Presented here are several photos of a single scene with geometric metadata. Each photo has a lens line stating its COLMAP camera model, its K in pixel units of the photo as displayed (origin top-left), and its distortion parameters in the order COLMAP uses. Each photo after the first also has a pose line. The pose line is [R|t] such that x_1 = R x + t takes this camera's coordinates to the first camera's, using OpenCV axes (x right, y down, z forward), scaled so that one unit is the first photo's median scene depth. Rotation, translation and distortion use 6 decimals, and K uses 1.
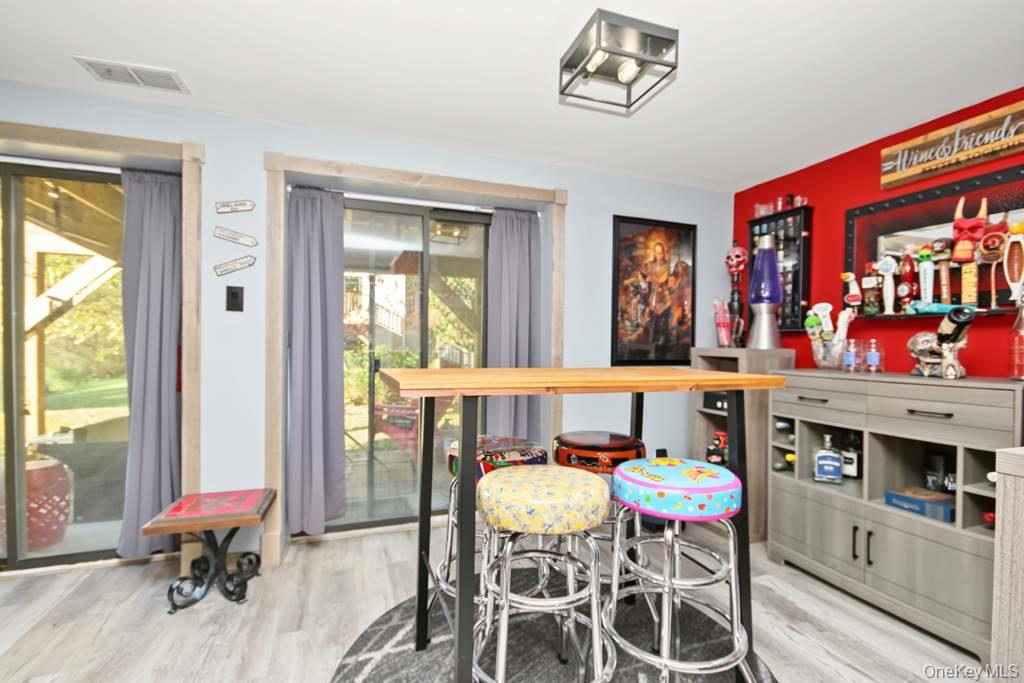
lens RADIAL K [[472.2, 0, 507.3], [0, 472.2, 343.8], [0, 0, 1]] dist [-0.002369, -0.000519]
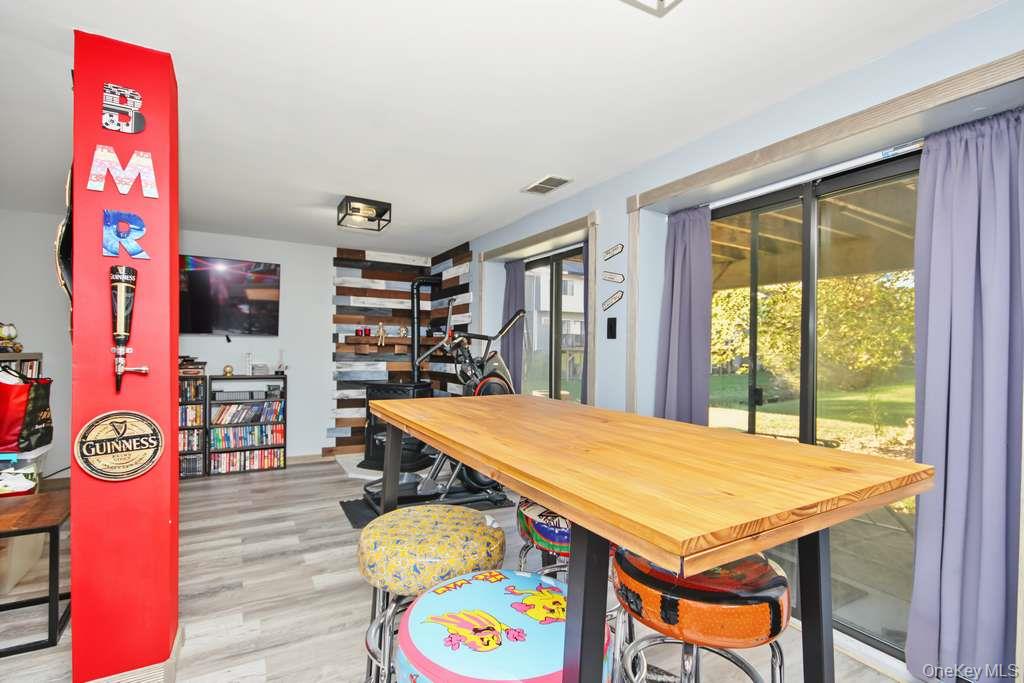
lens RADIAL K [[472.2, 0, 511.9], [0, 472.2, 345.0], [0, 0, 1]] dist [-0.002369, -0.000519]
pose [[0.175851, -0.013024, -0.984331, 0.540889], [-0.008780, 0.999852, -0.014798, -0.033225], [0.984378, 0.011244, 0.175711, 0.519308]]
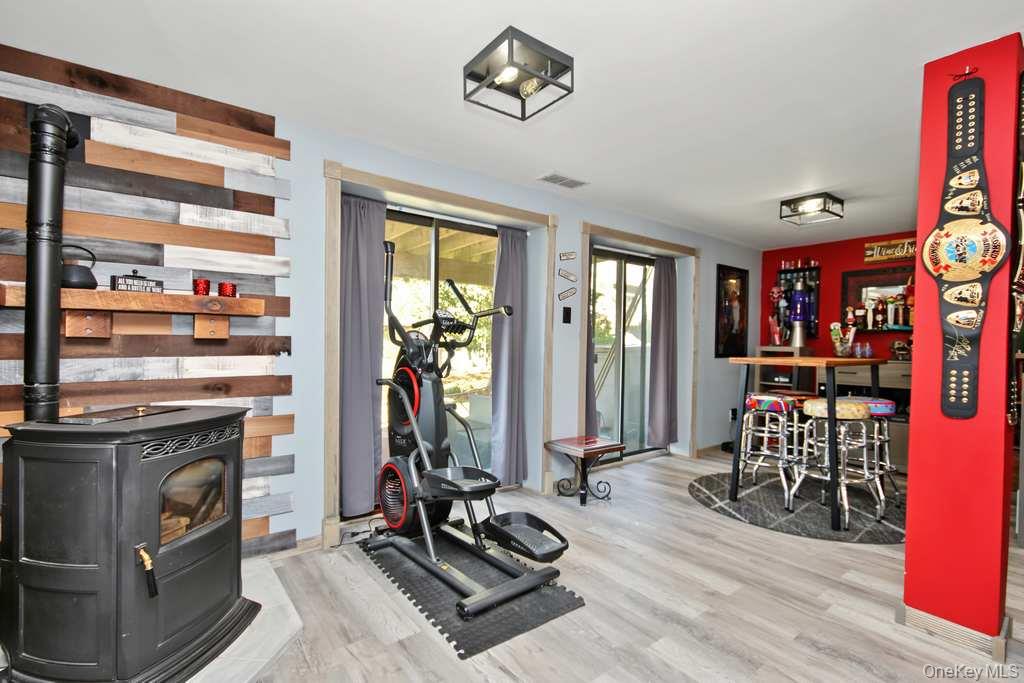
lens RADIAL K [[472.2, 0, 518.7], [0, 472.2, 347.5], [0, 0, 1]] dist [-0.002369, -0.000519]
pose [[0.952230, -0.002129, 0.305375, -1.159114], [-0.003045, 0.999860, 0.016466, -0.014563], [-0.305368, -0.016610, 0.952090, -0.414106]]
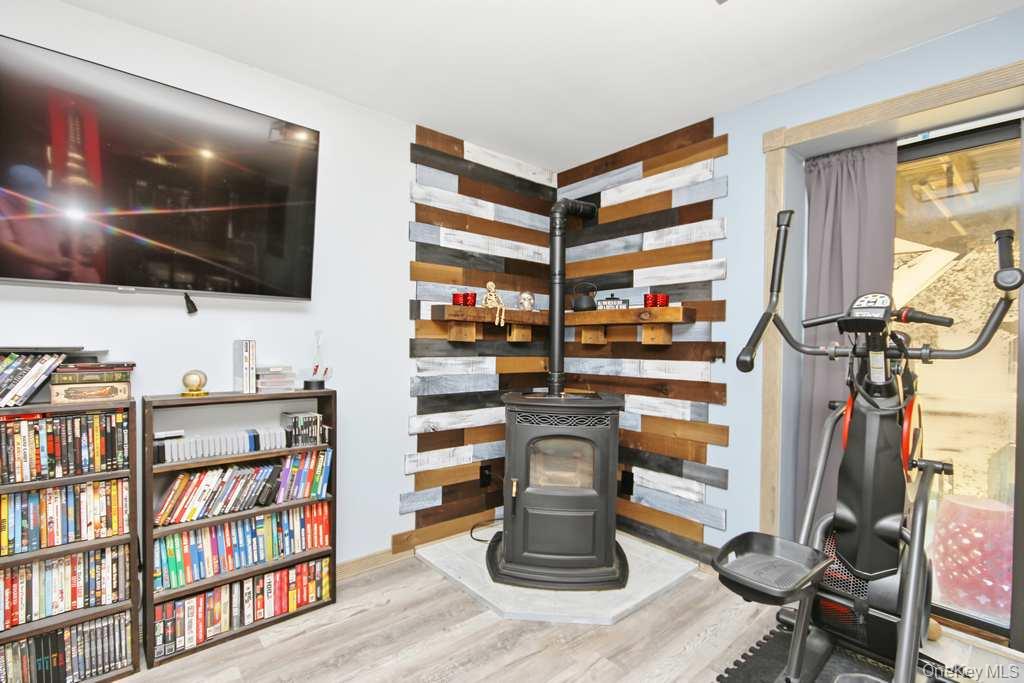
lens RADIAL K [[472.2, 0, 512.0], [0, 472.2, 348.0], [0, 0, 1]] dist [-0.002369, -0.000519]
pose [[0.364725, 0.004730, -0.931103, -0.599649], [-0.002603, 0.999988, 0.004061, -0.010768], [0.931111, 0.000942, 0.364734, -0.048244]]
